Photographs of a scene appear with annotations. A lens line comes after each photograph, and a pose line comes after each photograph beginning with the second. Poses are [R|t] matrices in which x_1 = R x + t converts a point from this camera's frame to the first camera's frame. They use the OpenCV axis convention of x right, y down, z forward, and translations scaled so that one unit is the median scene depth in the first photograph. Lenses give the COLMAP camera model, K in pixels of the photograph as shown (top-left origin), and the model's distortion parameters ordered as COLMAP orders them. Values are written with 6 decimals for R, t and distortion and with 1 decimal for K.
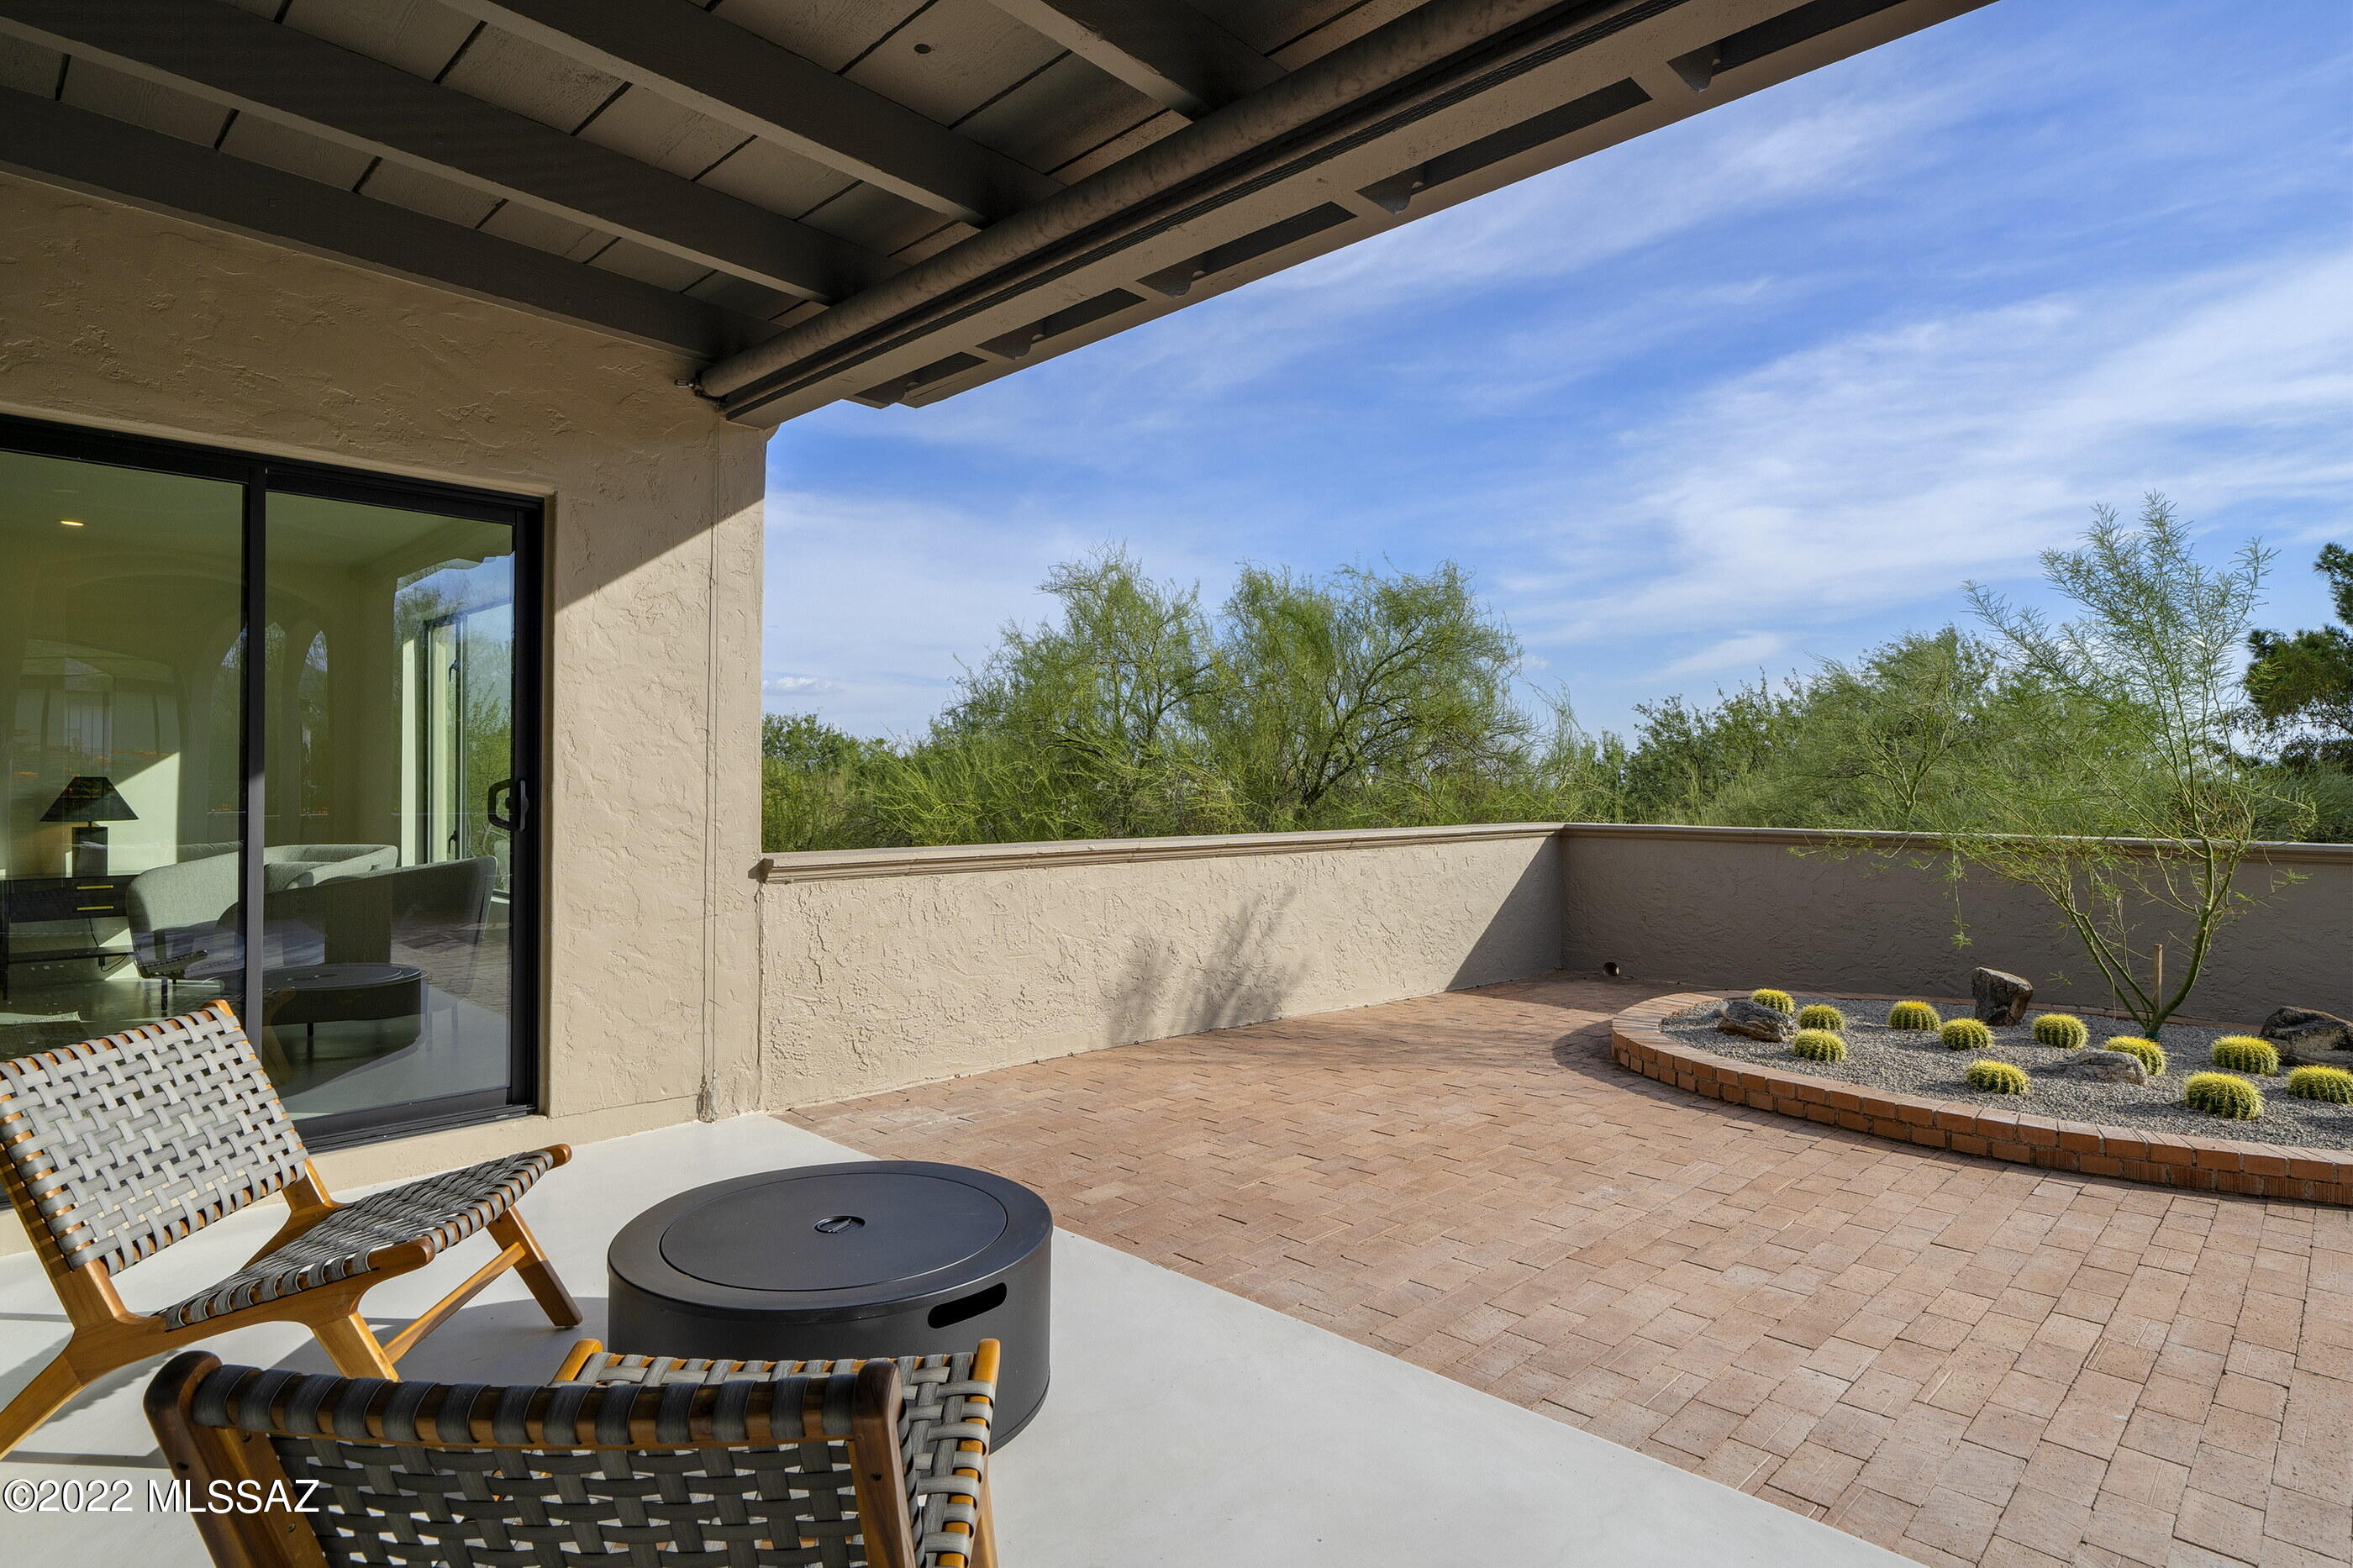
lens RADIAL K [[1136.3, 0, 1176.5], [0, 1136.3, 784.0], [0, 0, 1]] dist [0.000445, 0.000116]
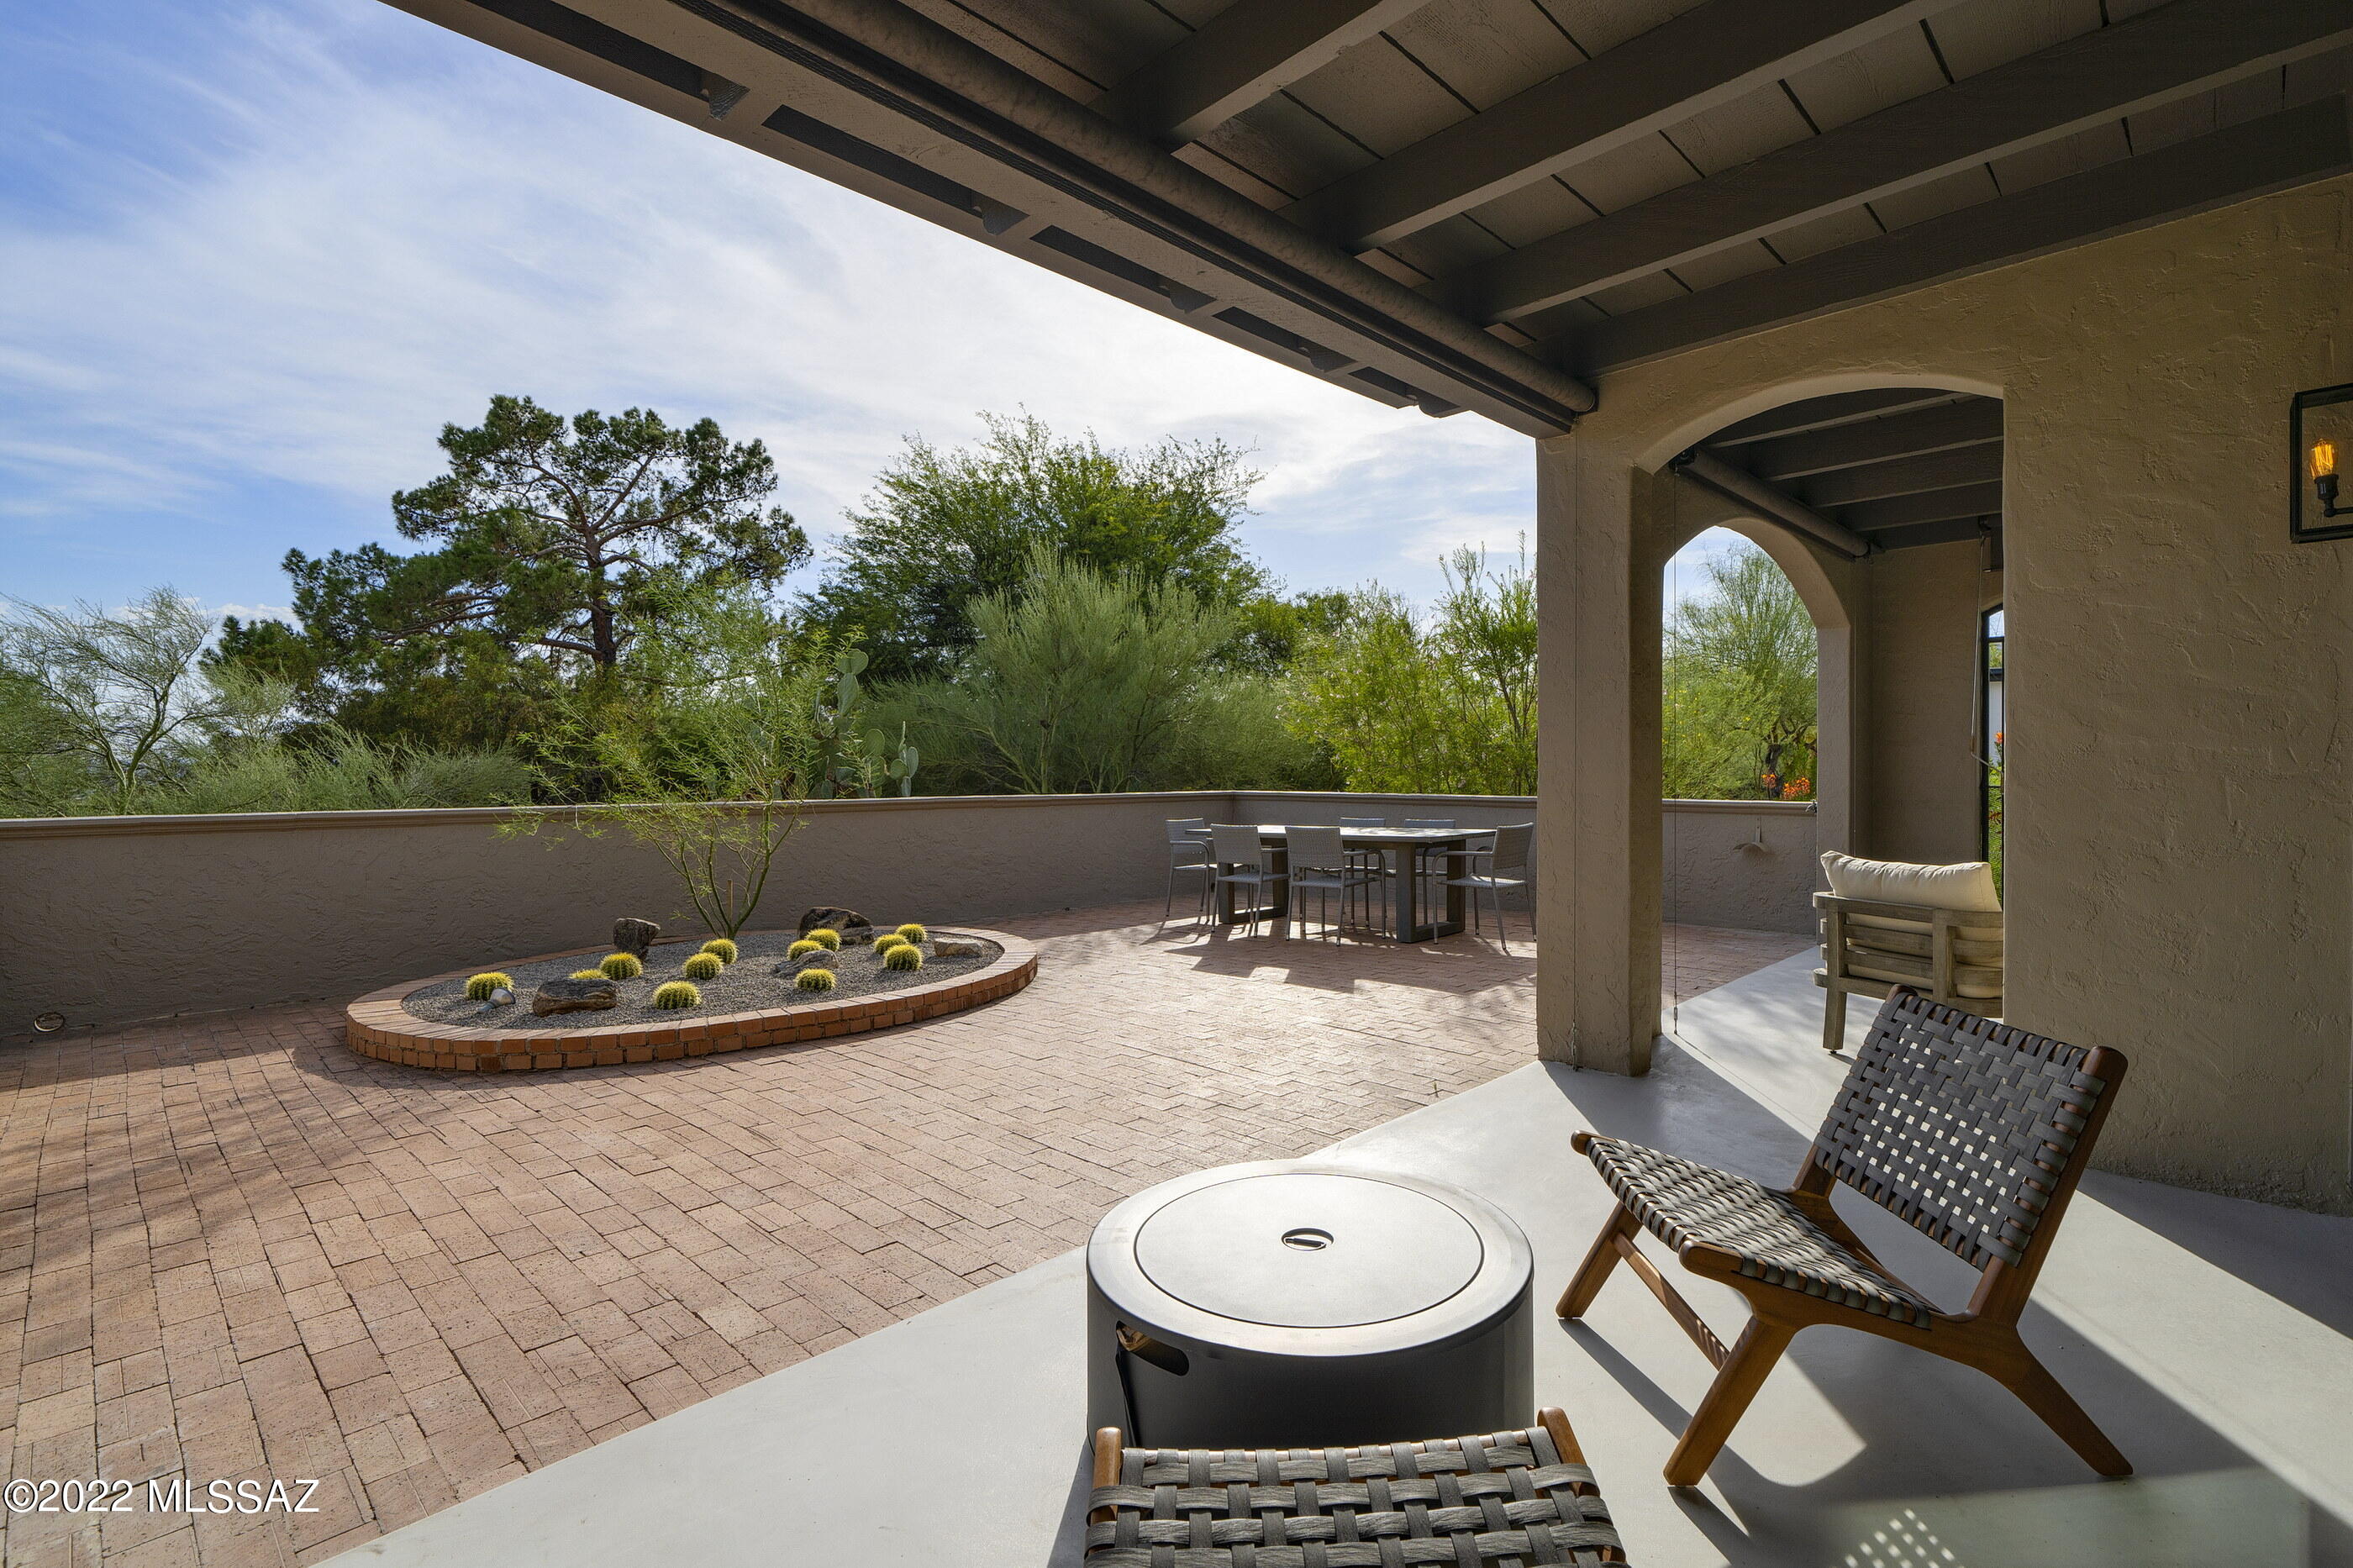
lens RADIAL K [[1145.7, 0, 1176.5], [0, 1145.7, 784.0], [0, 0, 1]] dist [0.000738, -0.000033]
pose [[0.022900, -0.019974, 0.999538, -0.622977], [-0.000238, 0.999800, 0.019985, -0.000634], [-0.999738, -0.000696, 0.022891, 0.551596]]
